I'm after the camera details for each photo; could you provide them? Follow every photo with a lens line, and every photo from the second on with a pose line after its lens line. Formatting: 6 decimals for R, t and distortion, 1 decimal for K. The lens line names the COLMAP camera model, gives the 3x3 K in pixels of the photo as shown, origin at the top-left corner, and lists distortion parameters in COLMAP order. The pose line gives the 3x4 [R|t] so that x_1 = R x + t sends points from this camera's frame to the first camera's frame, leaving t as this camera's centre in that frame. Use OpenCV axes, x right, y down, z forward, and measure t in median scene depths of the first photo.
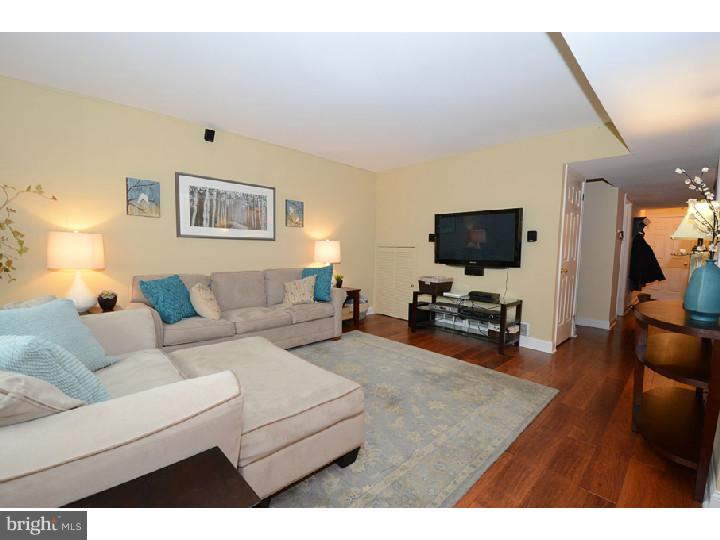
lens RADIAL K [[313.4, 0, 365.3], [0, 313.4, 273.4], [0, 0, 1]] dist [0.000847, -0.012487]
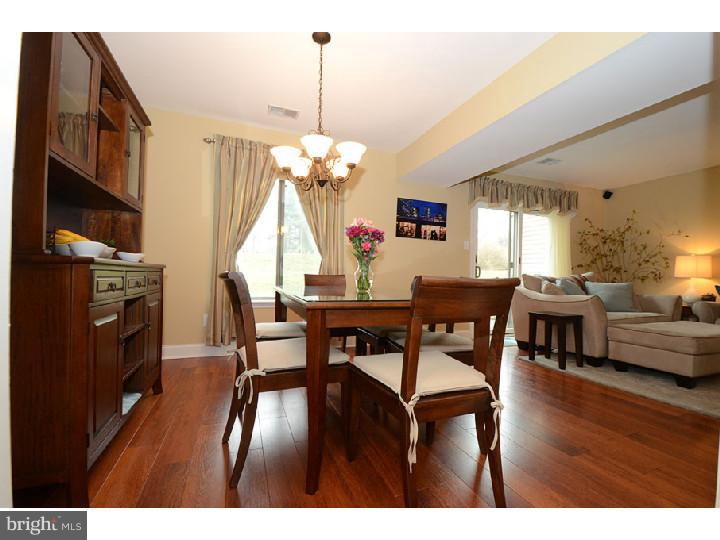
lens RADIAL K [[313.4, 0, 367.1], [0, 313.4, 271.9], [0, 0, 1]] dist [0.000847, -0.012487]
pose [[-0.380893, -0.031143, -0.924094, 0.864982], [-0.097394, 0.995224, 0.006603, 0.076945], [0.919475, 0.092516, -0.382107, 0.034147]]
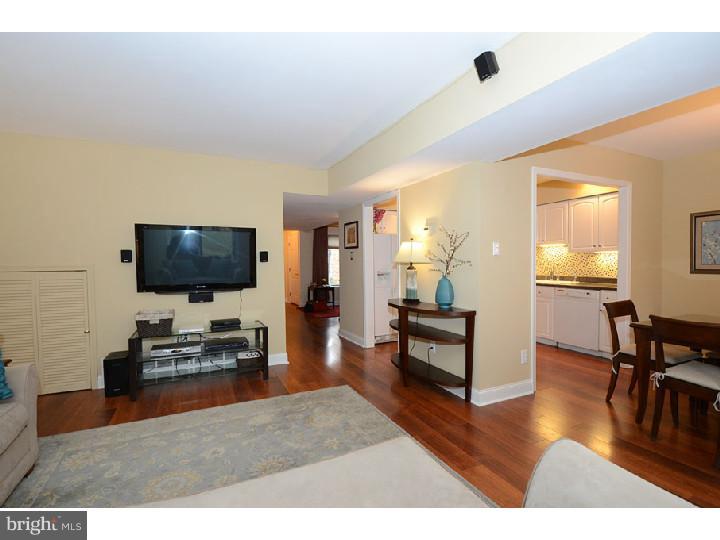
lens RADIAL K [[340.5, 0, 365.4], [0, 340.5, 273.3], [0, 0, 1]] dist [0.004074, -0.000504]
pose [[0.319186, -0.051968, 0.946266, -0.409310], [0.089017, 0.995725, 0.024658, -0.060454], [-0.943502, 0.076363, 0.322448, 0.326325]]
